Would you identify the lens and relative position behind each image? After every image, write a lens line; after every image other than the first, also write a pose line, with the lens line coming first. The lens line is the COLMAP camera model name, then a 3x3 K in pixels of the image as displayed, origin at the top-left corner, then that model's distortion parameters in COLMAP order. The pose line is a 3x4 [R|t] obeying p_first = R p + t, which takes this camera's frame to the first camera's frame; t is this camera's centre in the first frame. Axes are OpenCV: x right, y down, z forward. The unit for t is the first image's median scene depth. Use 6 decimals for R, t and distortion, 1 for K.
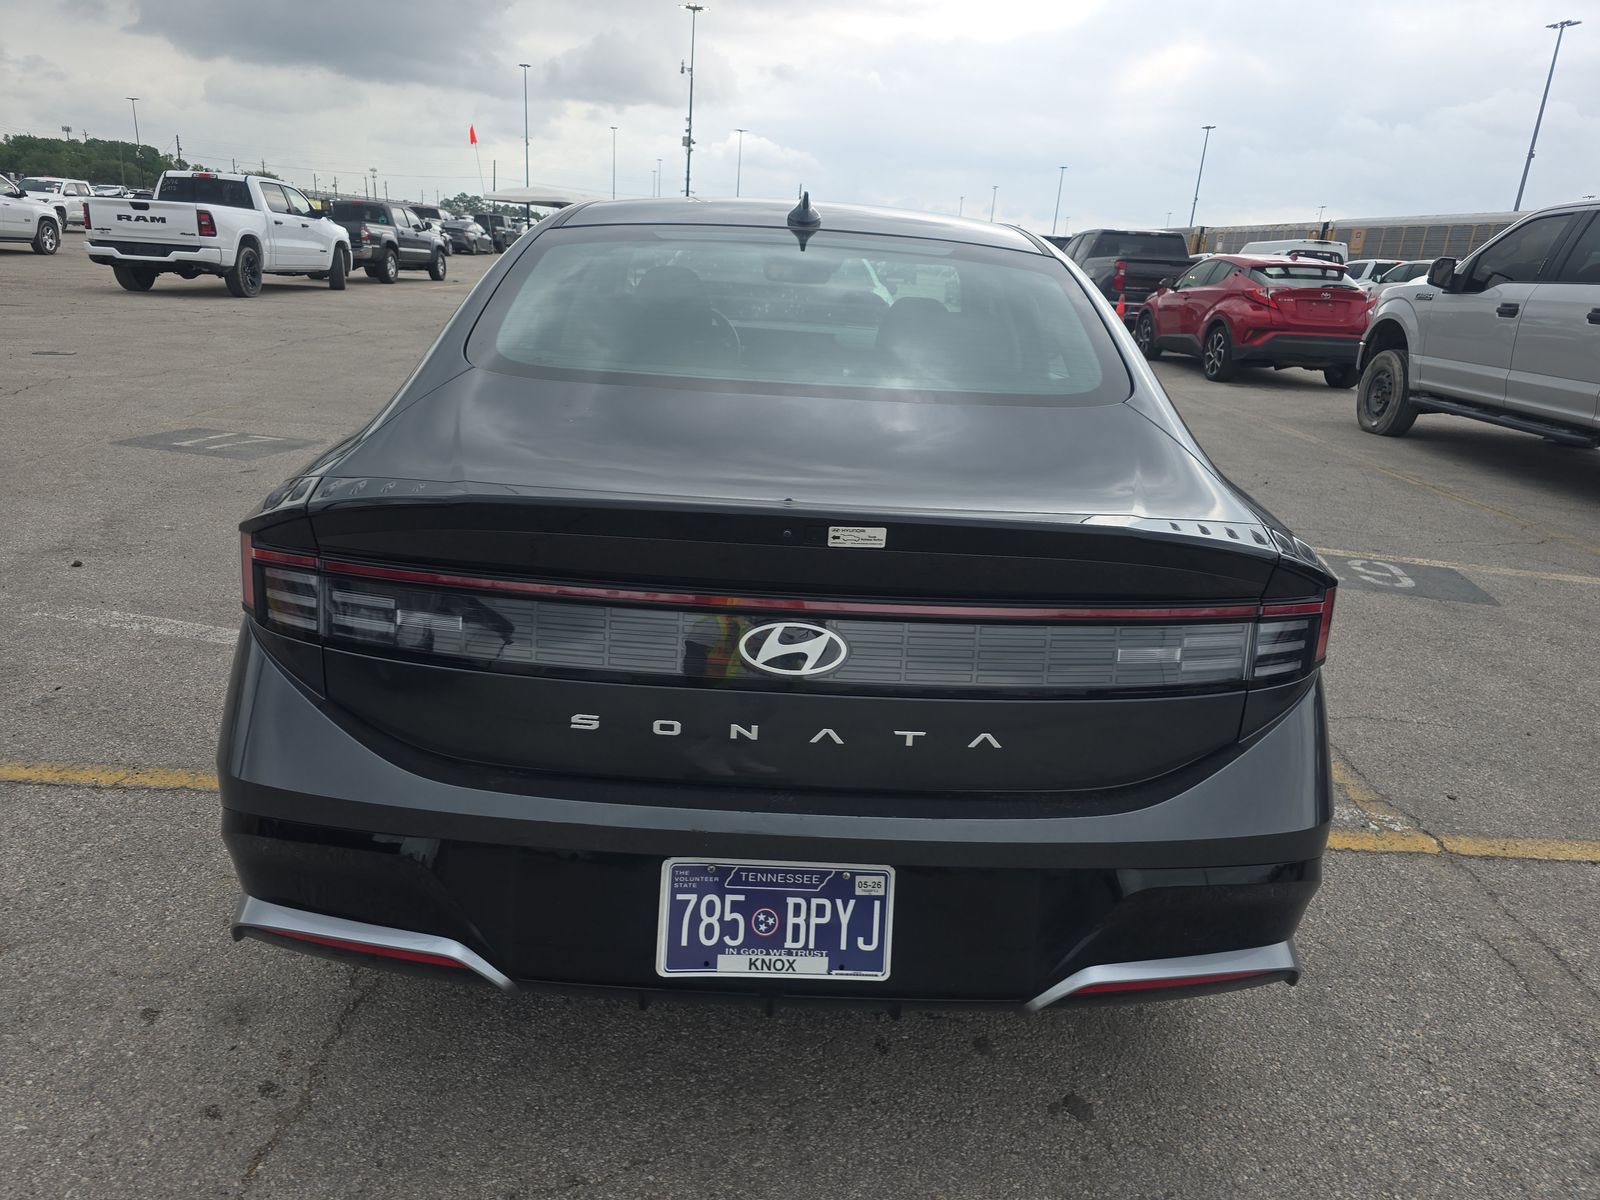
lens RADIAL K [[1082.6, 0, 793.9], [0, 1082.6, 596.1], [0, 0, 1]] dist [0.053576, -0.051135]
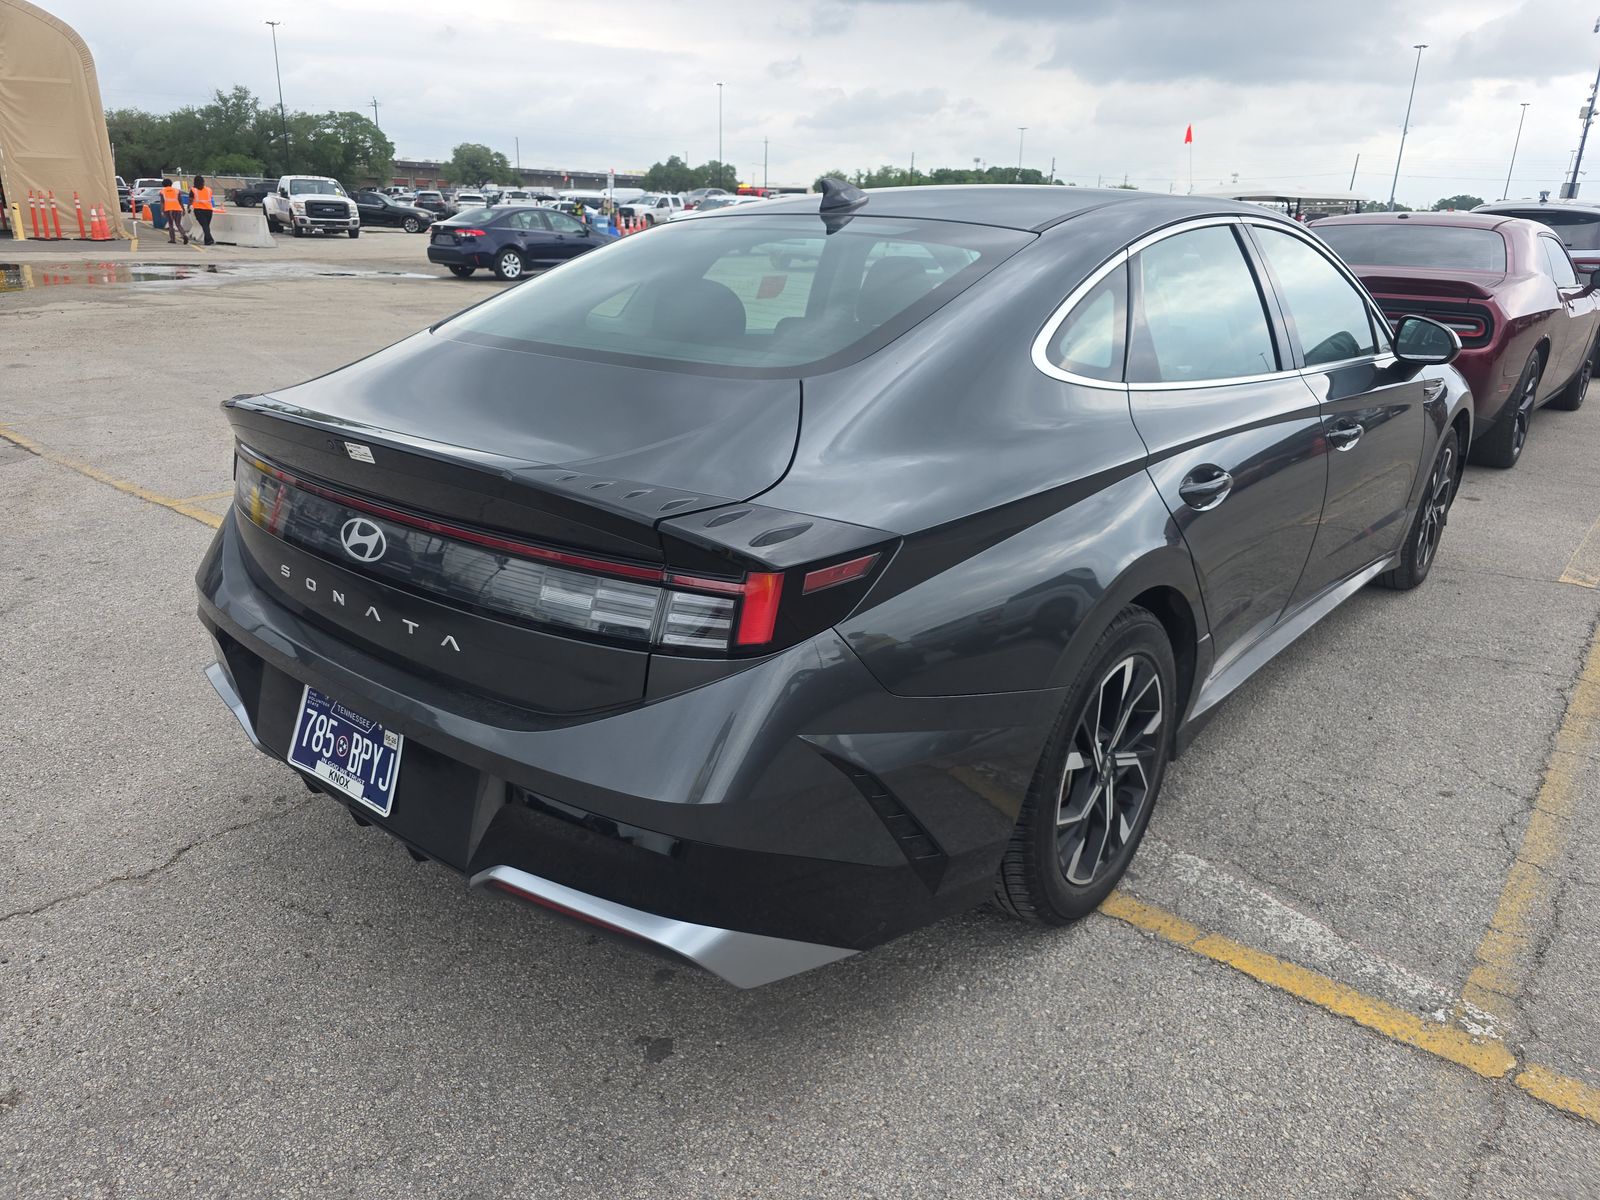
lens RADIAL K [[1082.6, 0, 793.9], [0, 1082.6, 596.1], [0, 0, 1]] dist [0.053576, -0.051135]
pose [[0.758743, 0.173128, -0.627961, 1.176591], [-0.176134, 0.982650, 0.058099, -0.049632], [0.627125, 0.066523, 0.776073, 0.308593]]
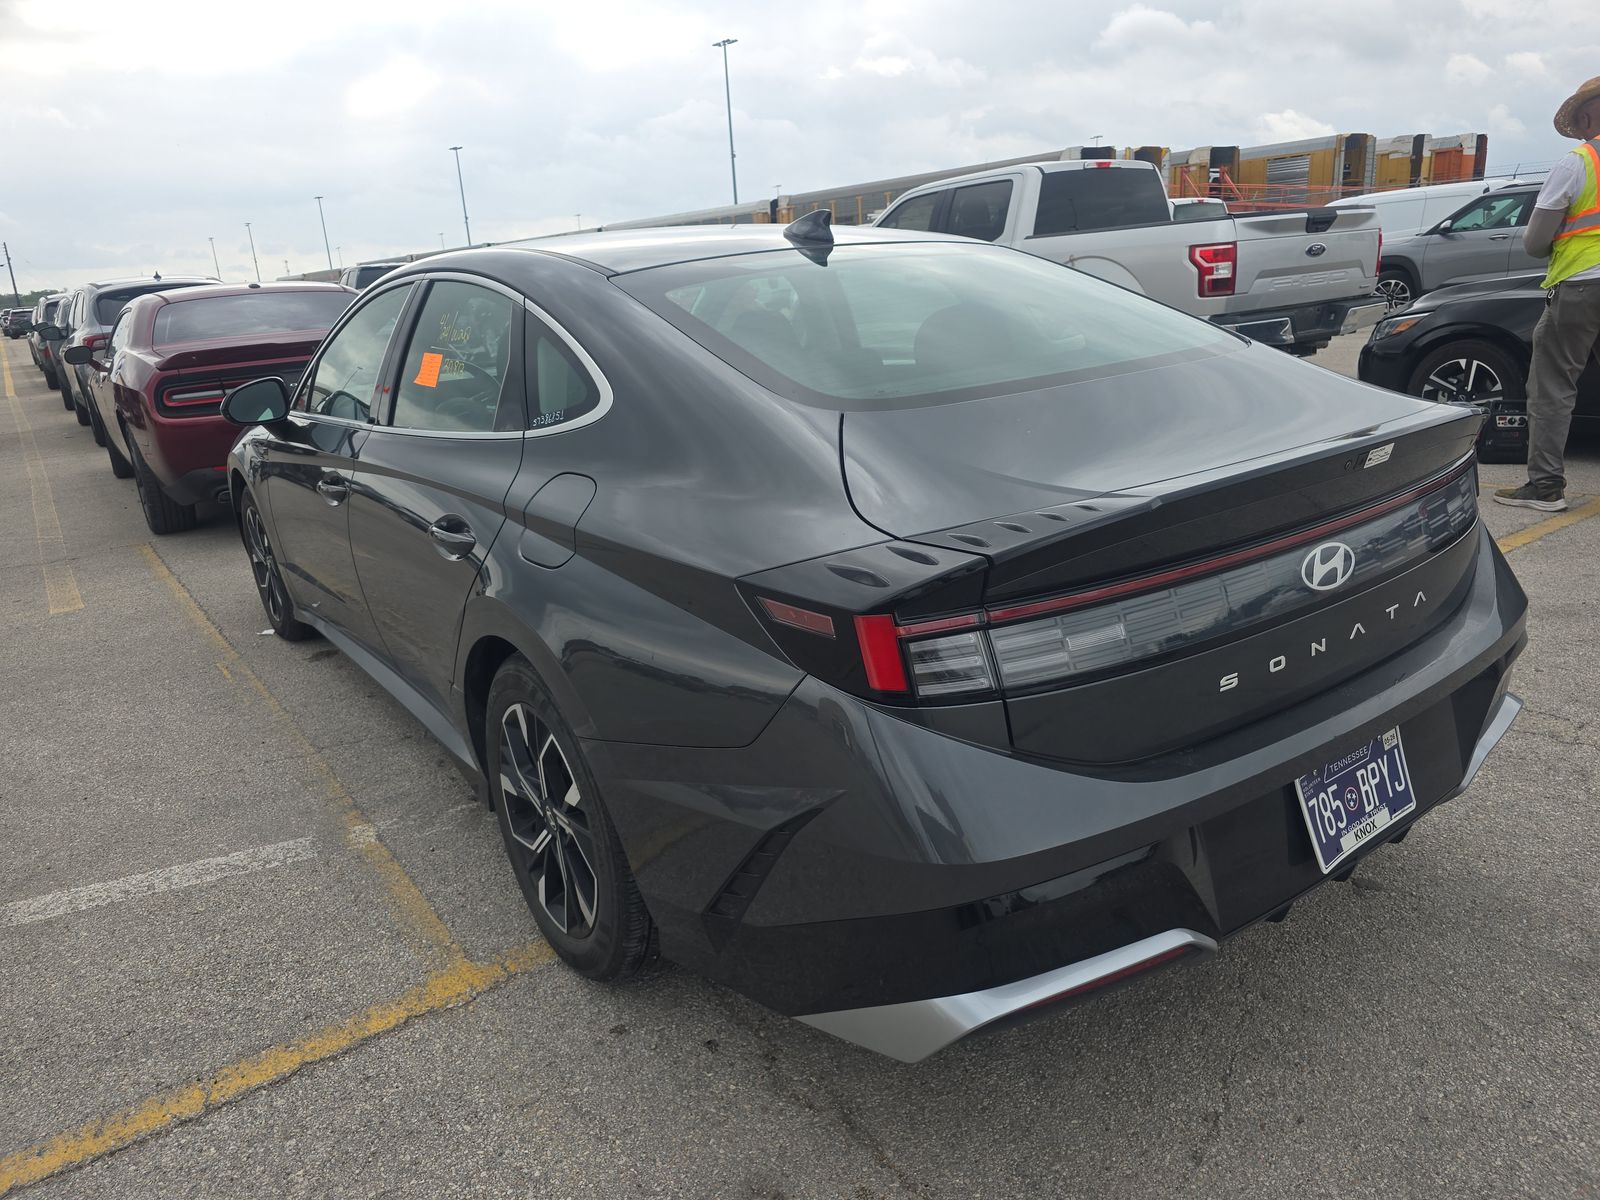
lens RADIAL K [[1082.6, 0, 793.9], [0, 1082.6, 596.1], [0, 0, 1]] dist [0.053576, -0.051135]
pose [[0.812052, -0.276747, 0.513793, -1.062769], [0.285736, 0.956206, 0.063438, -0.157577], [-0.508848, 0.095294, 0.855566, 0.271424]]
